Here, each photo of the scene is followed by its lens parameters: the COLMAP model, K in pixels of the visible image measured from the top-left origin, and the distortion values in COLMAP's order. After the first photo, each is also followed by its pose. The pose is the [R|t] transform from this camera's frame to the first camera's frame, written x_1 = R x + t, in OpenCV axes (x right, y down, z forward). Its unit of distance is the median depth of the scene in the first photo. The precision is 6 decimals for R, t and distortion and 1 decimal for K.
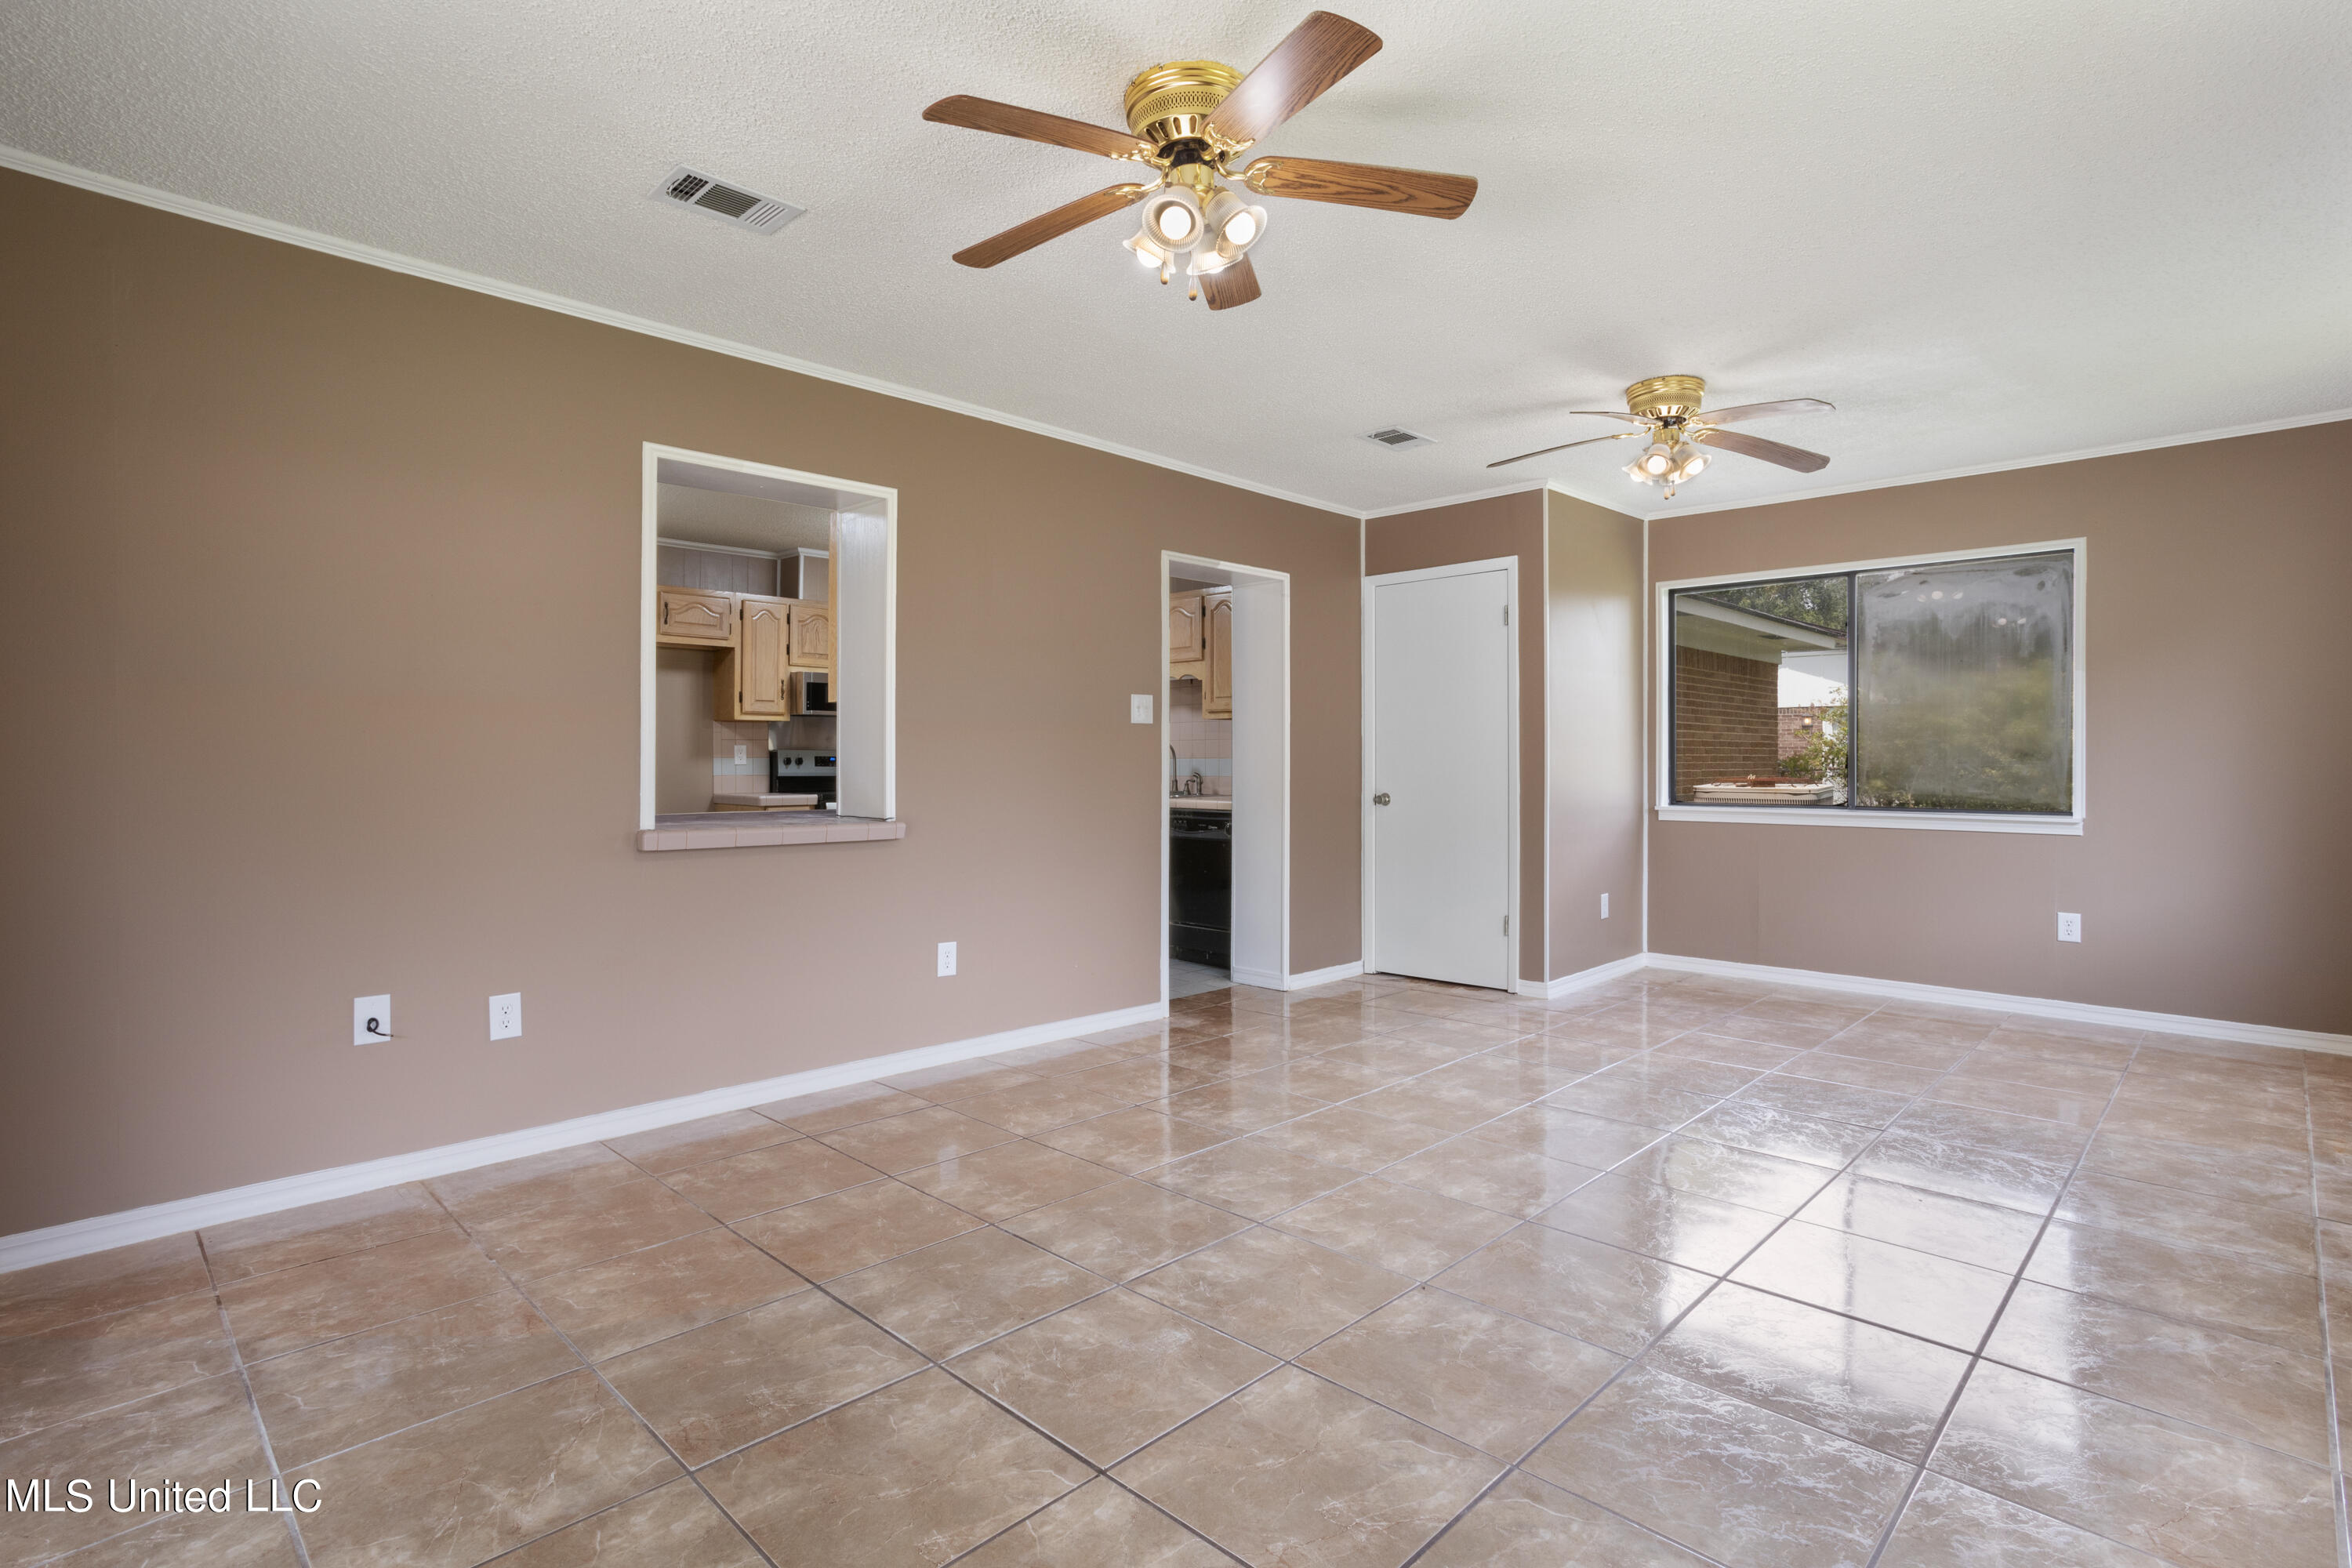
lens RADIAL K [[1129.9, 0, 1170.2], [0, 1129.9, 771.4], [0, 0, 1]] dist [-0.019383, 0.000477]
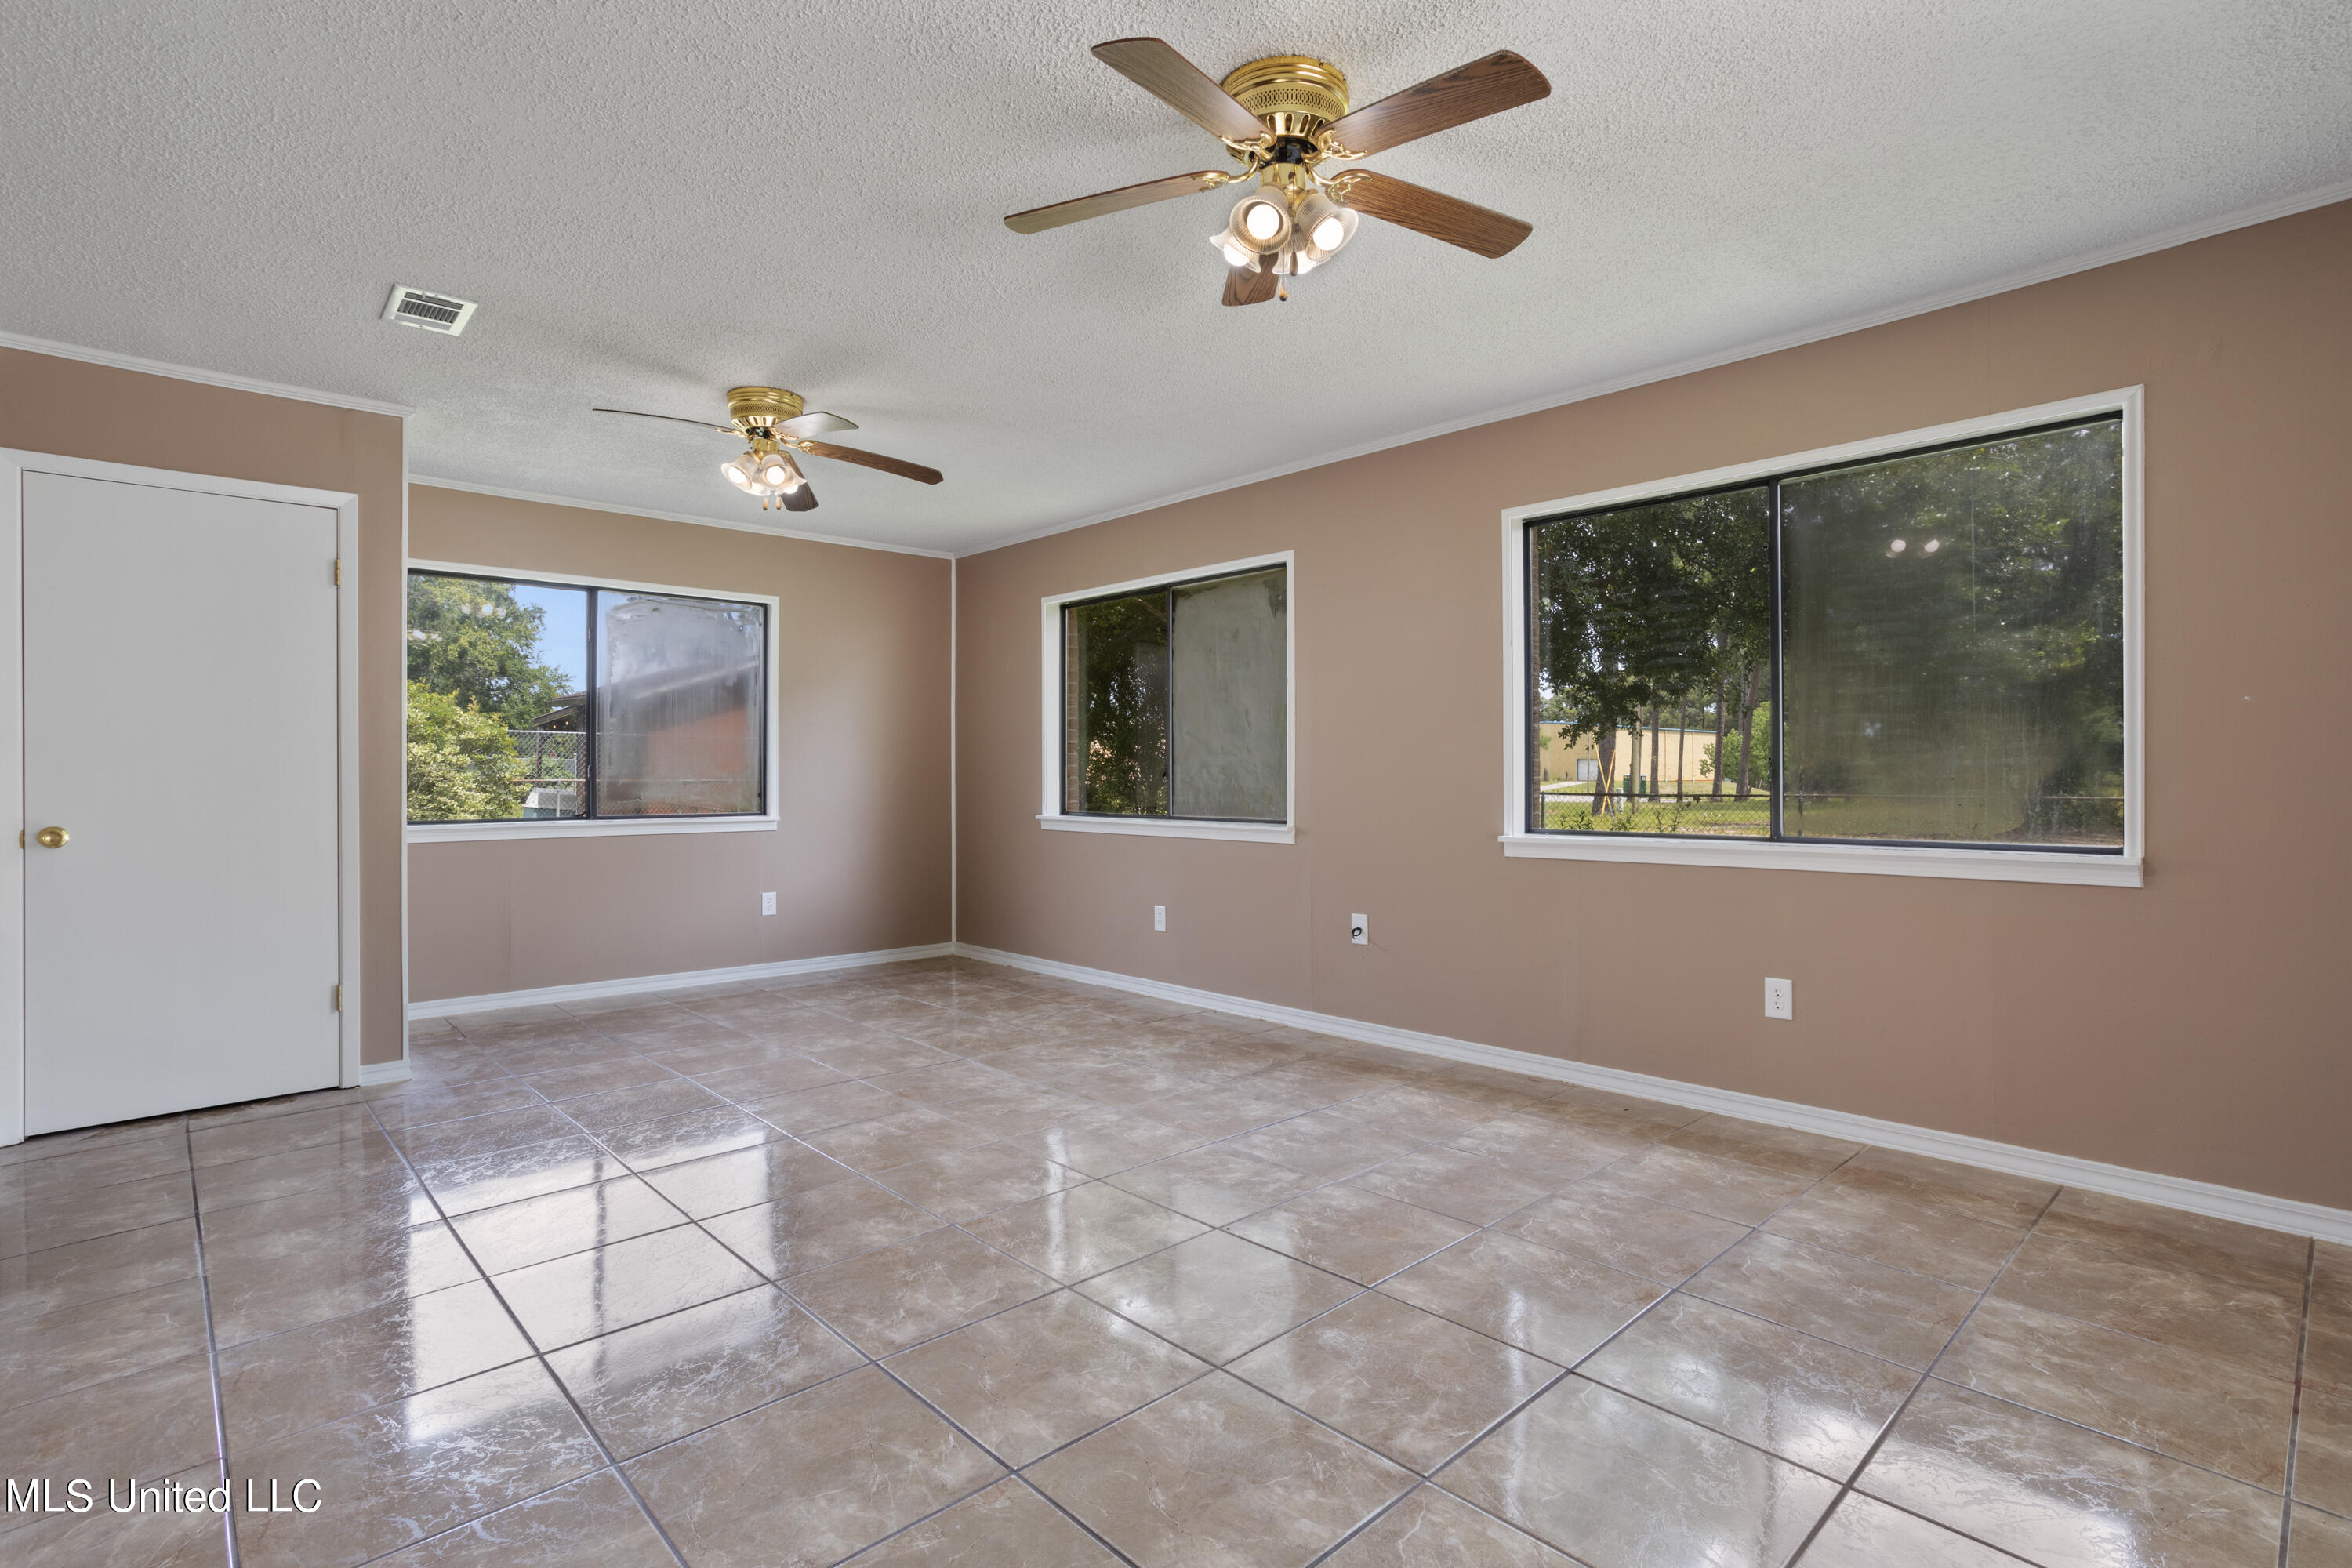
lens RADIAL K [[1129.9, 0, 1170.2], [0, 1129.9, 771.4], [0, 0, 1]] dist [-0.019383, 0.000477]
pose [[0.046329, 0.001797, 0.998925, -0.833846], [0.013745, 0.999903, -0.002437, -0.000777], [-0.998832, 0.013843, 0.046300, 0.906731]]
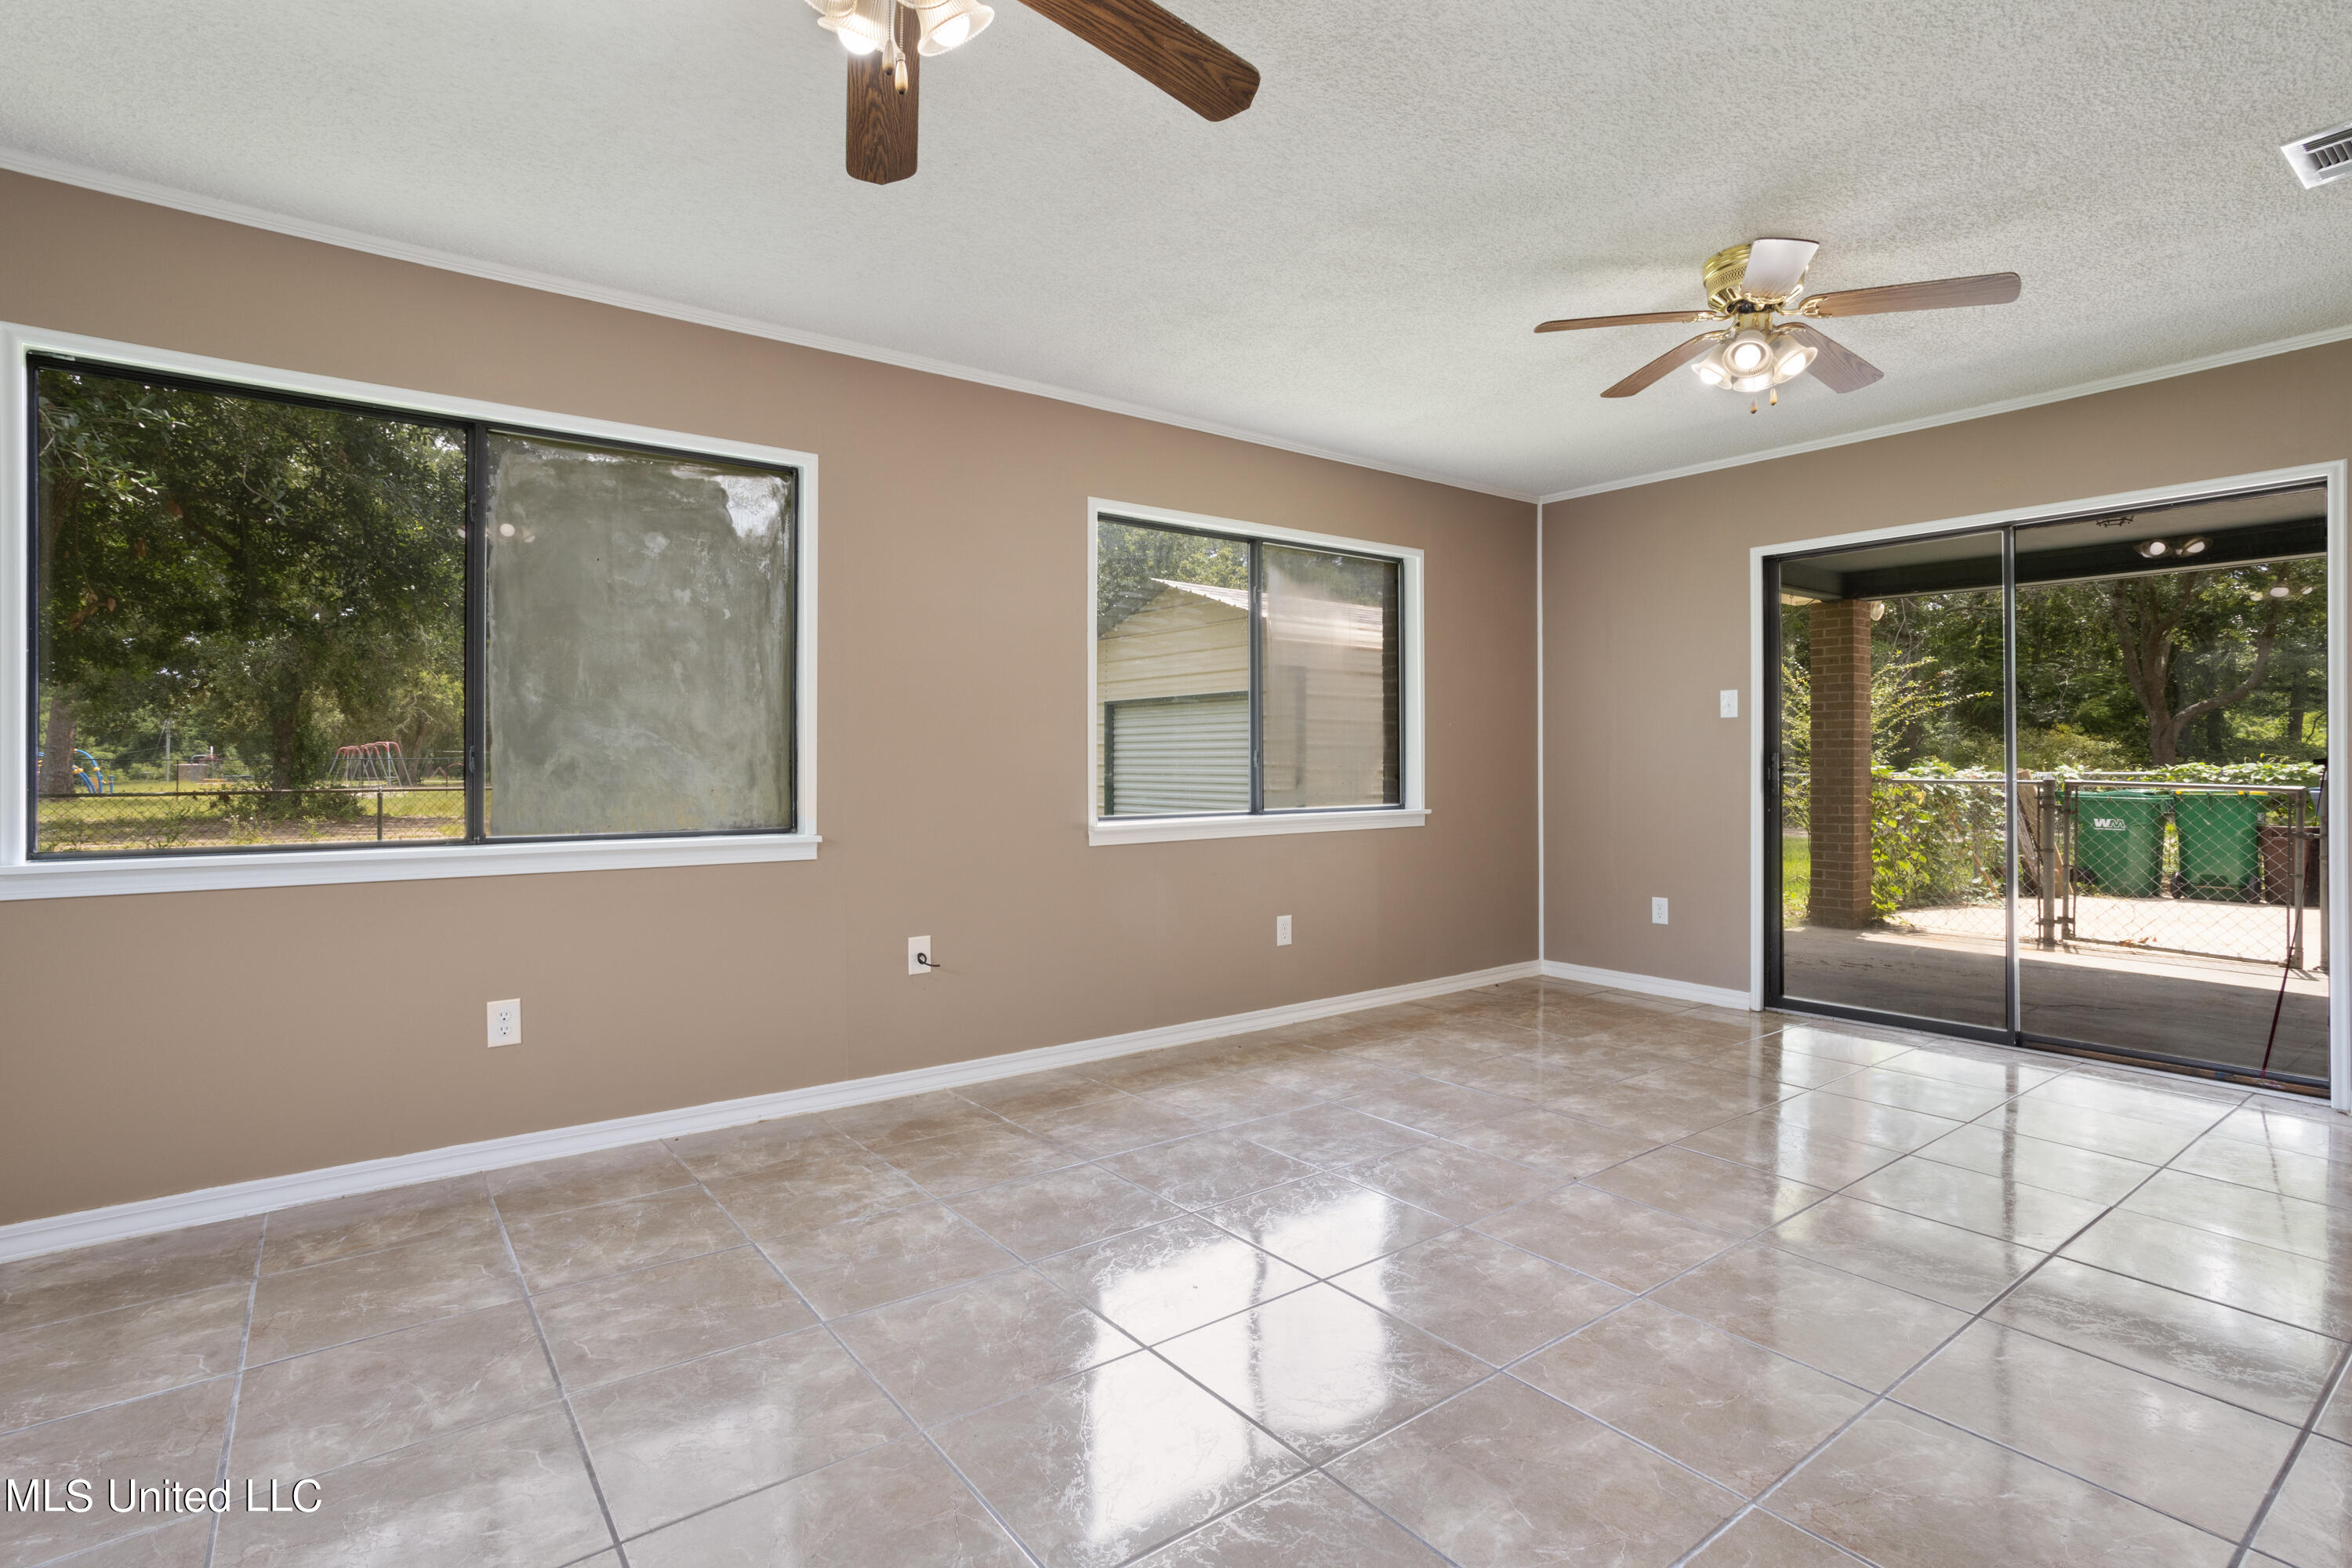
lens RADIAL K [[1133.1, 0, 1167.8], [0, 1133.1, 731.9], [0, 0, 1]] dist [-0.001613, -0.000097]
pose [[-0.989281, 0.001151, 0.146022, 0.446623], [-0.001723, 0.999807, -0.019553, -0.015281], [-0.146017, -0.019595, -0.989088, 2.121398]]
